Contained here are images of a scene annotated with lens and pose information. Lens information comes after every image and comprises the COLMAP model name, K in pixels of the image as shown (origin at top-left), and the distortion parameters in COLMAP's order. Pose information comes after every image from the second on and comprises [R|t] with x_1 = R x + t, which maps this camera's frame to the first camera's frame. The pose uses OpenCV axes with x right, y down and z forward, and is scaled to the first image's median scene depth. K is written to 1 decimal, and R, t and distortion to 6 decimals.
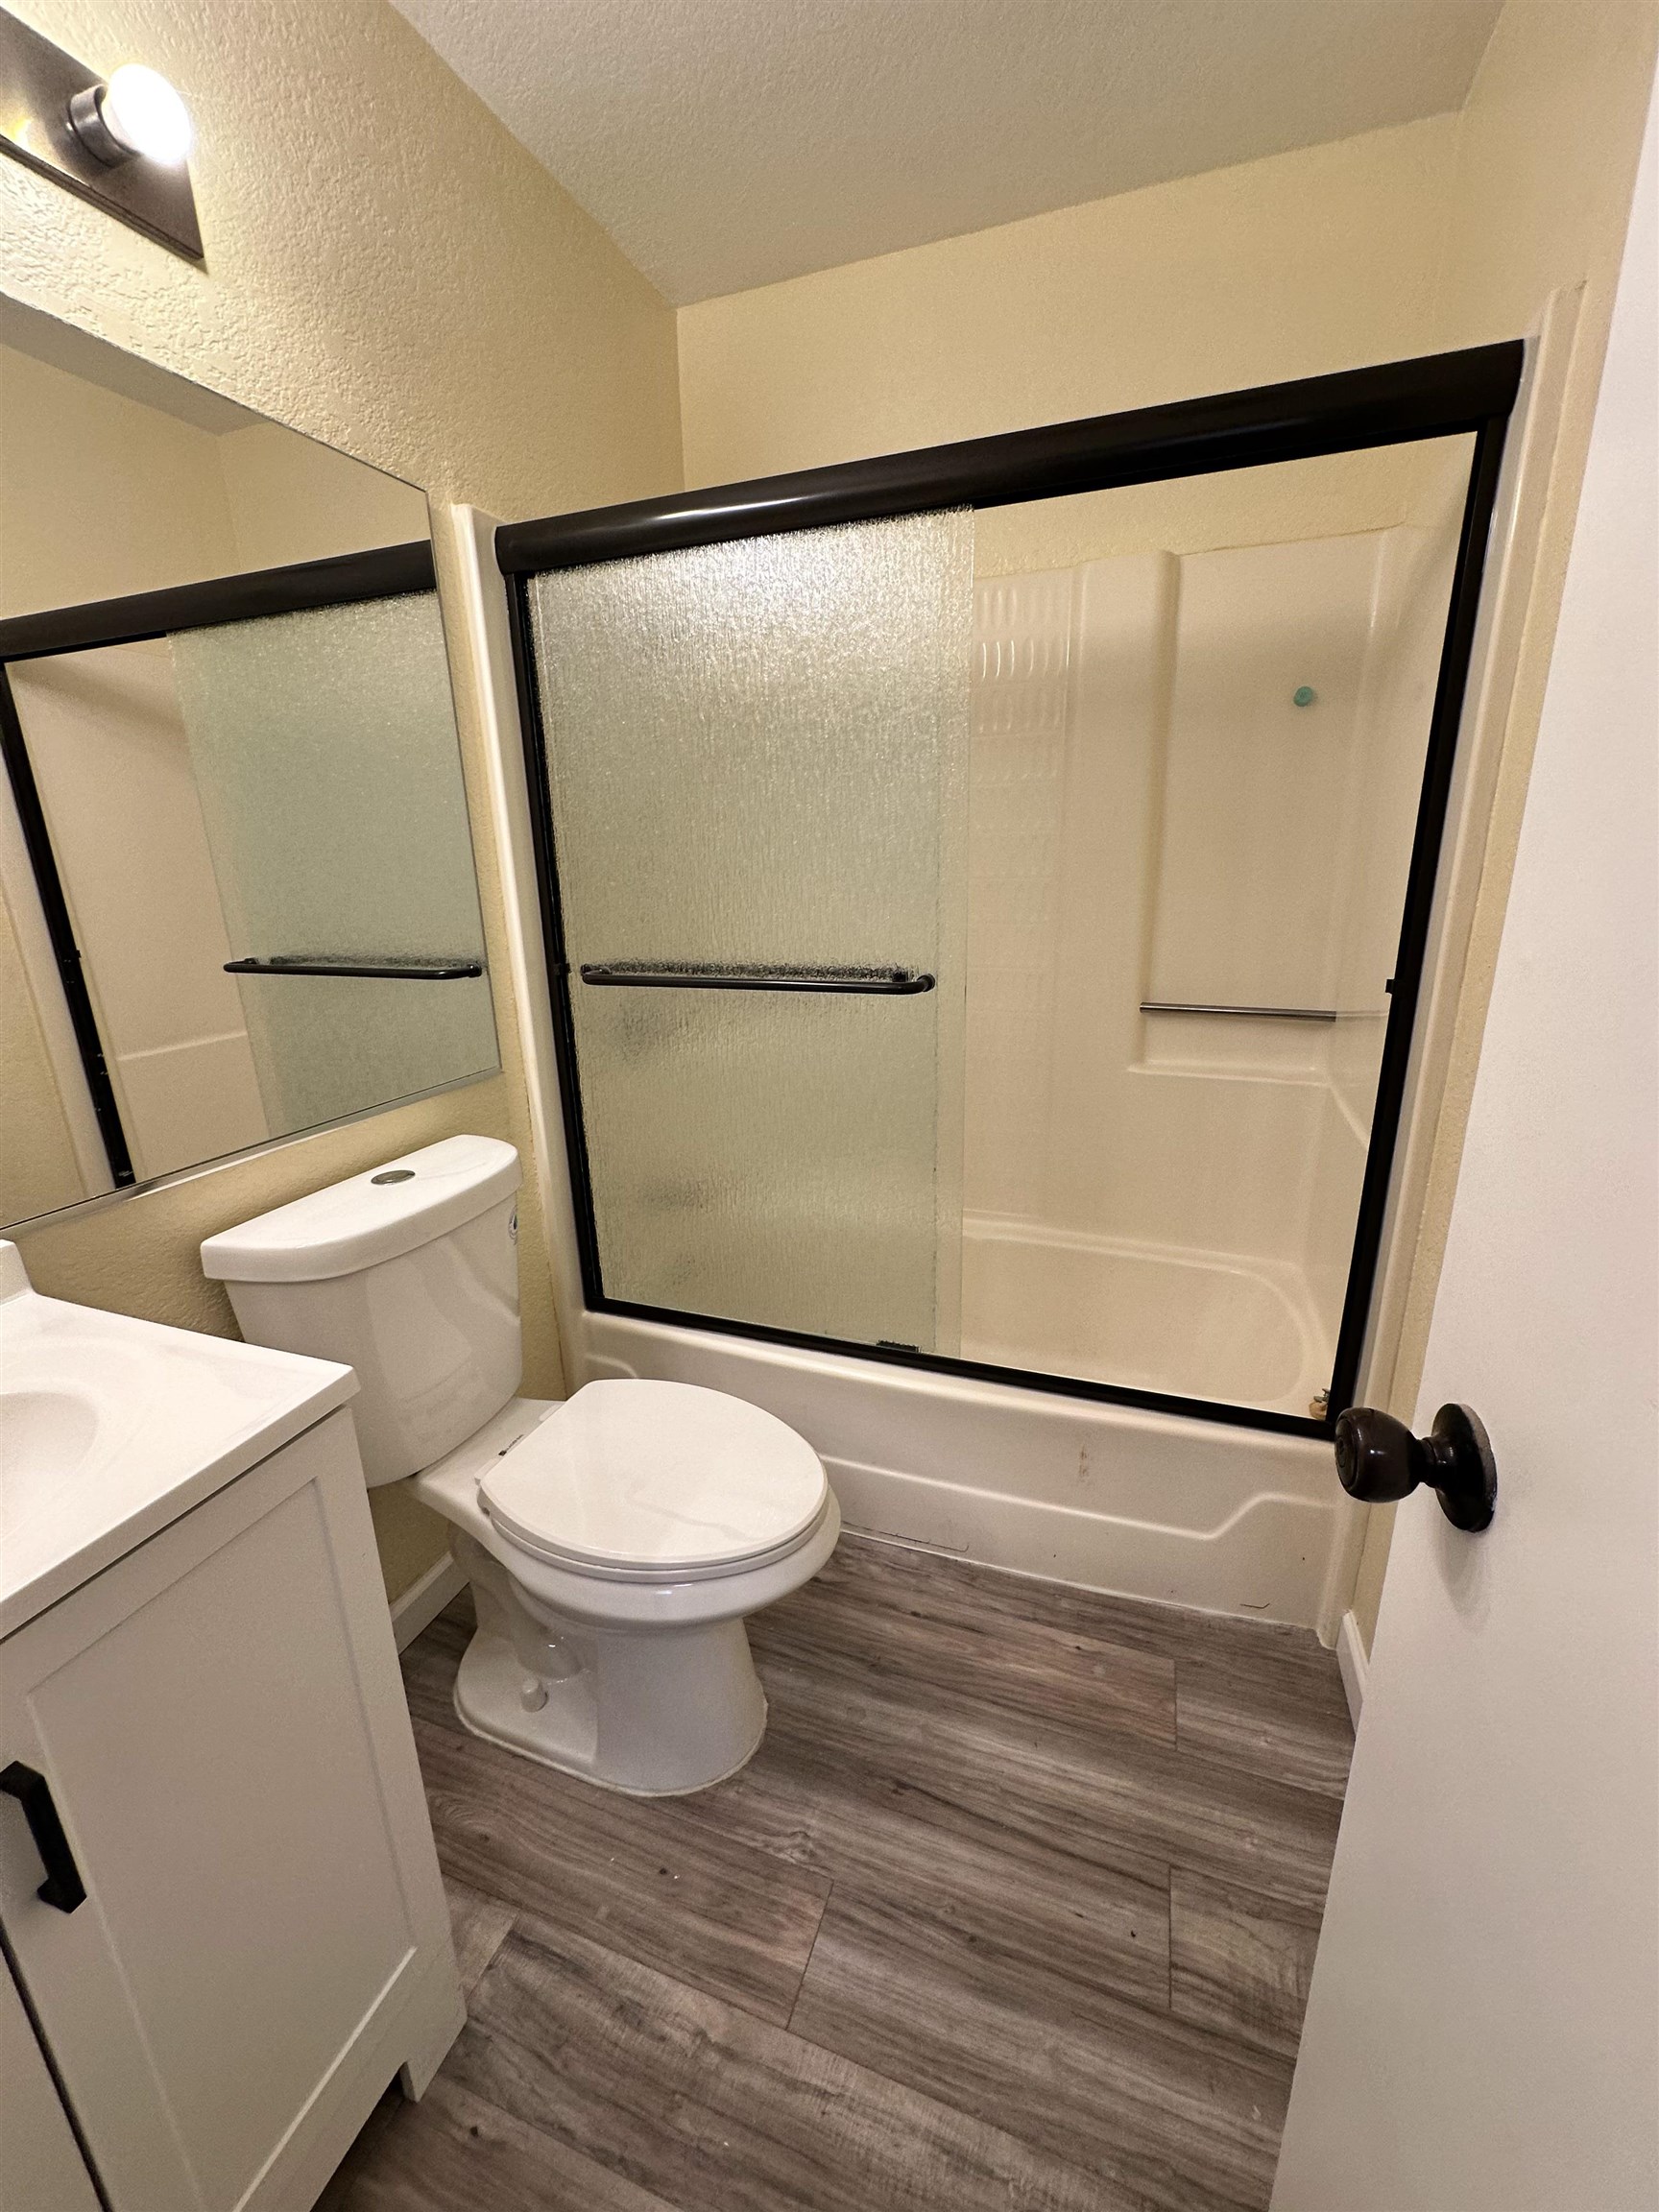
lens RADIAL K [[883.2, 0, 829.2], [0, 883.2, 1102.8], [0, 0, 1]] dist [-0.001975, 0.000680]
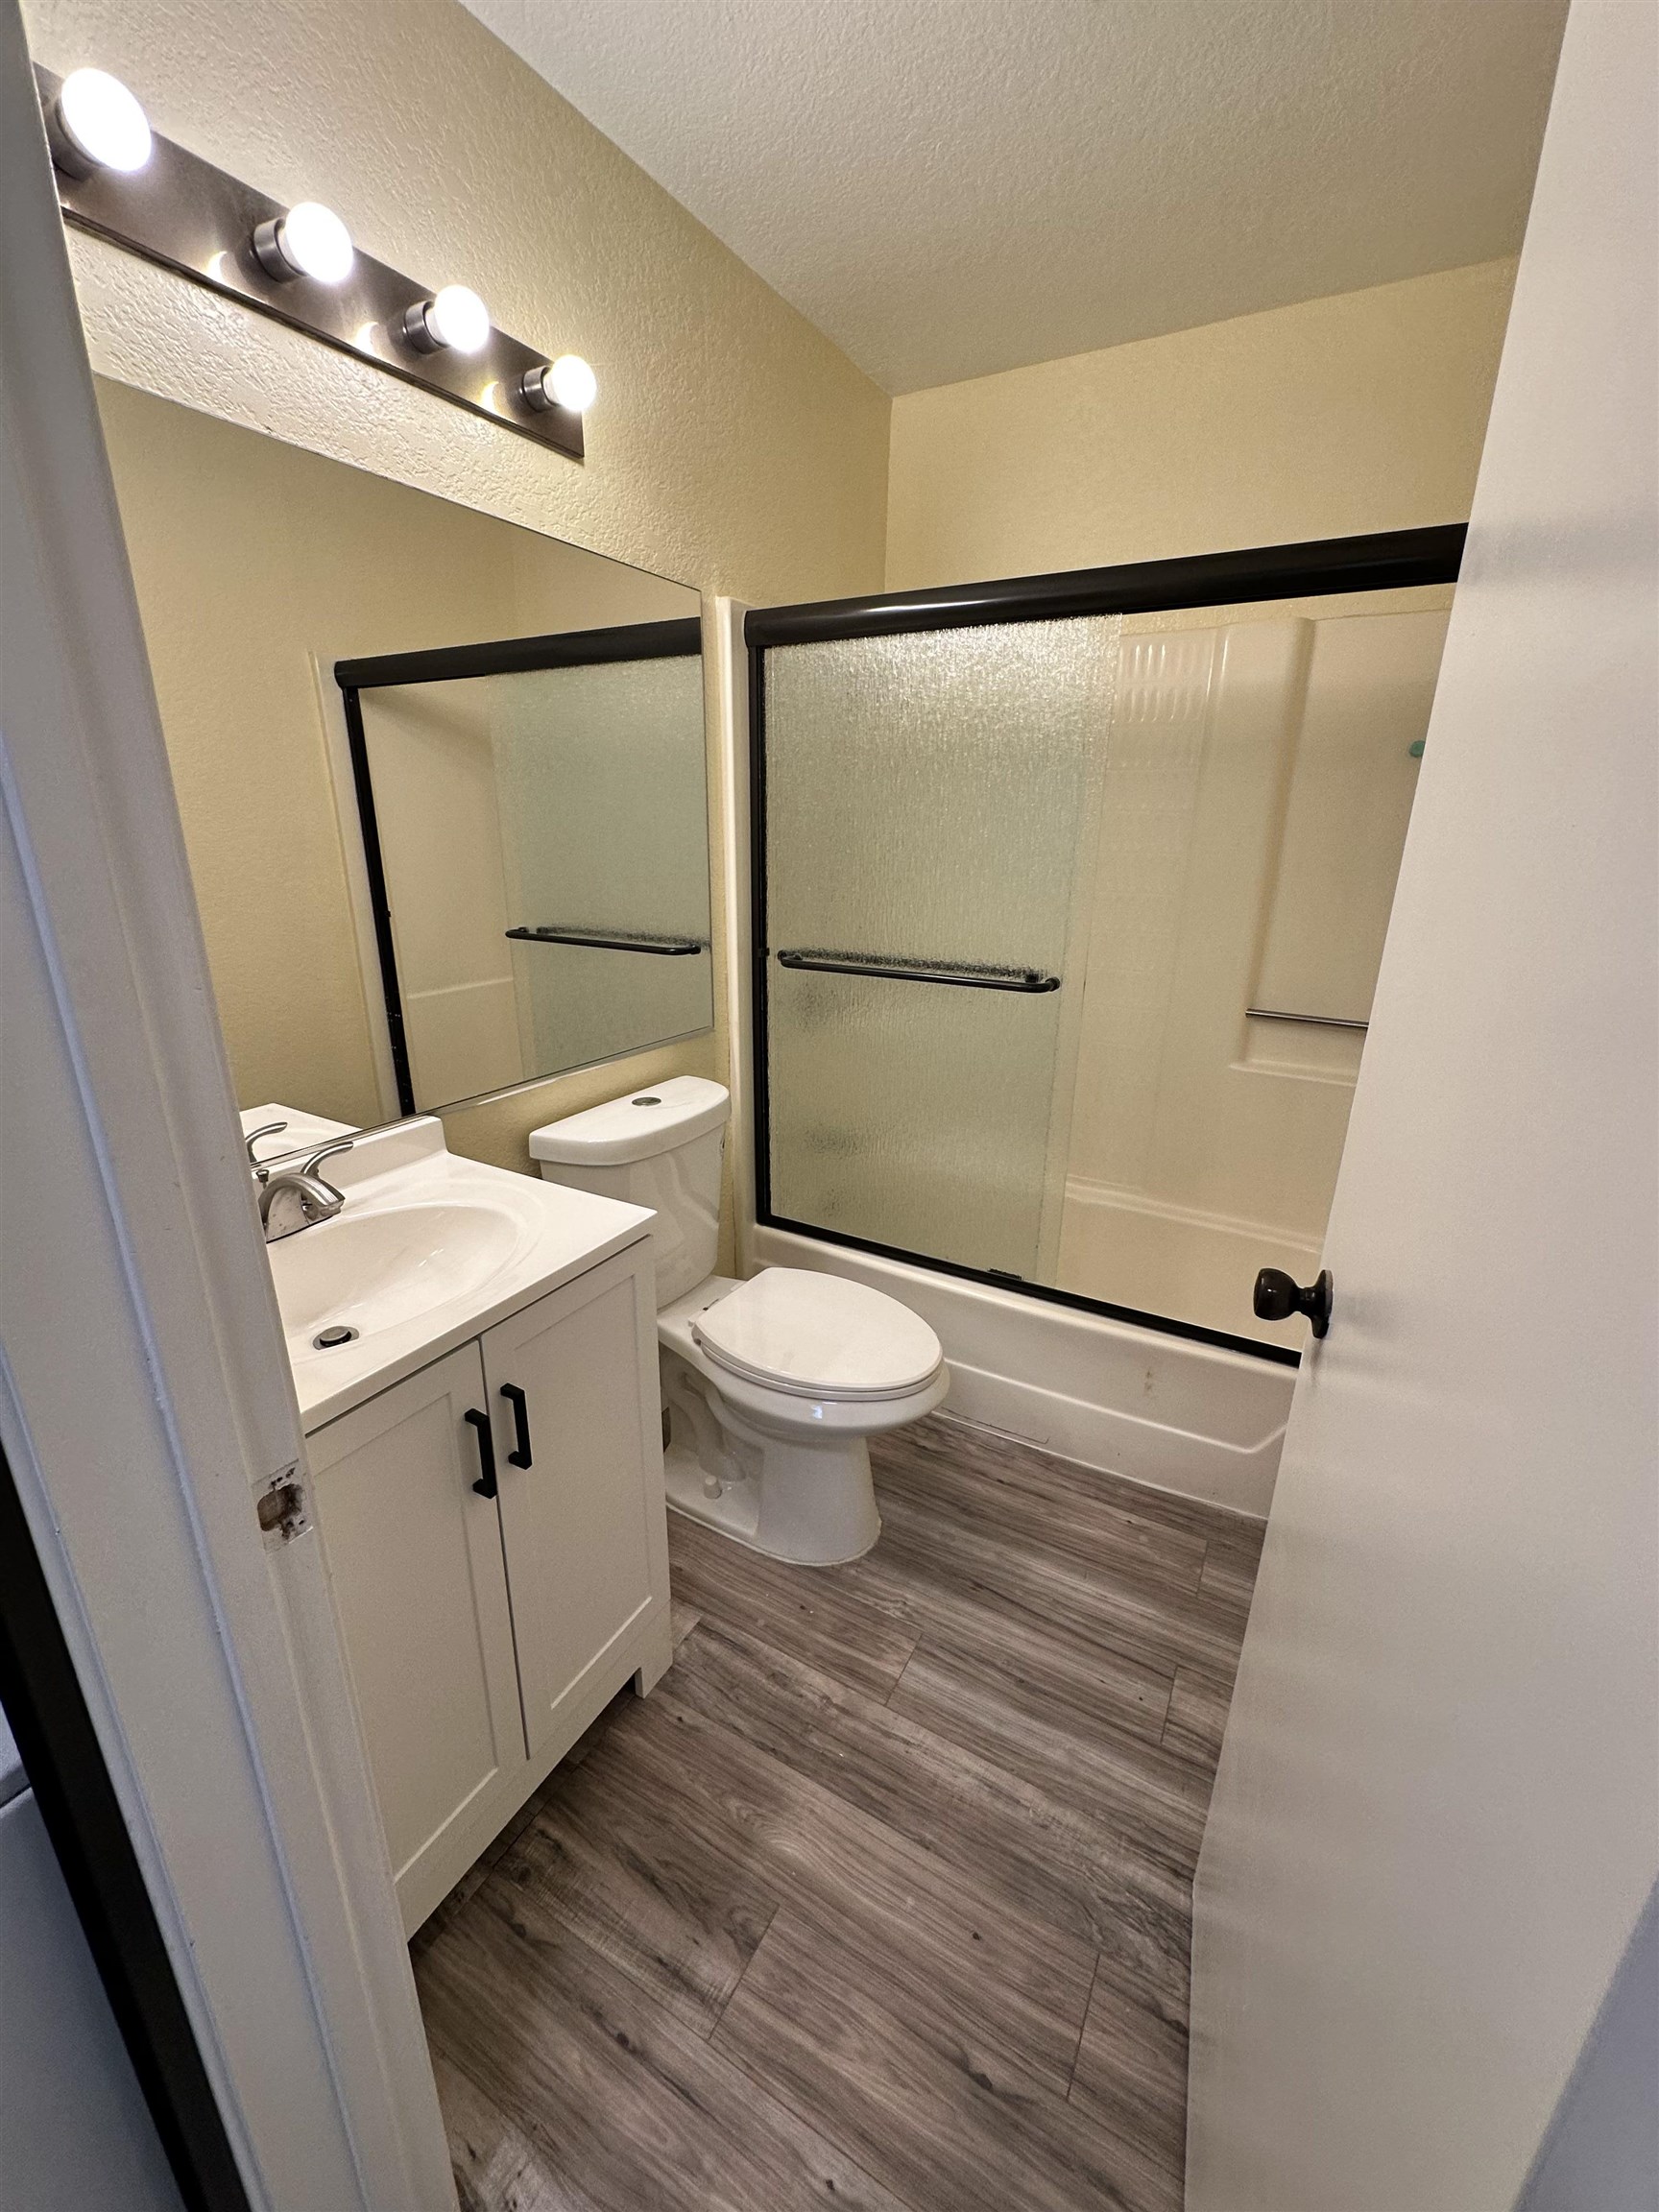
lens RADIAL K [[883.2, 0, 834.1], [0, 883.2, 1109.8], [0, 0, 1]] dist [-0.001975, 0.000680]
pose [[0.986874, 0.084157, -0.137828, -0.009060], [-0.078556, 0.995867, 0.045593, 0.009877], [0.141095, -0.034168, 0.989406, -0.302587]]
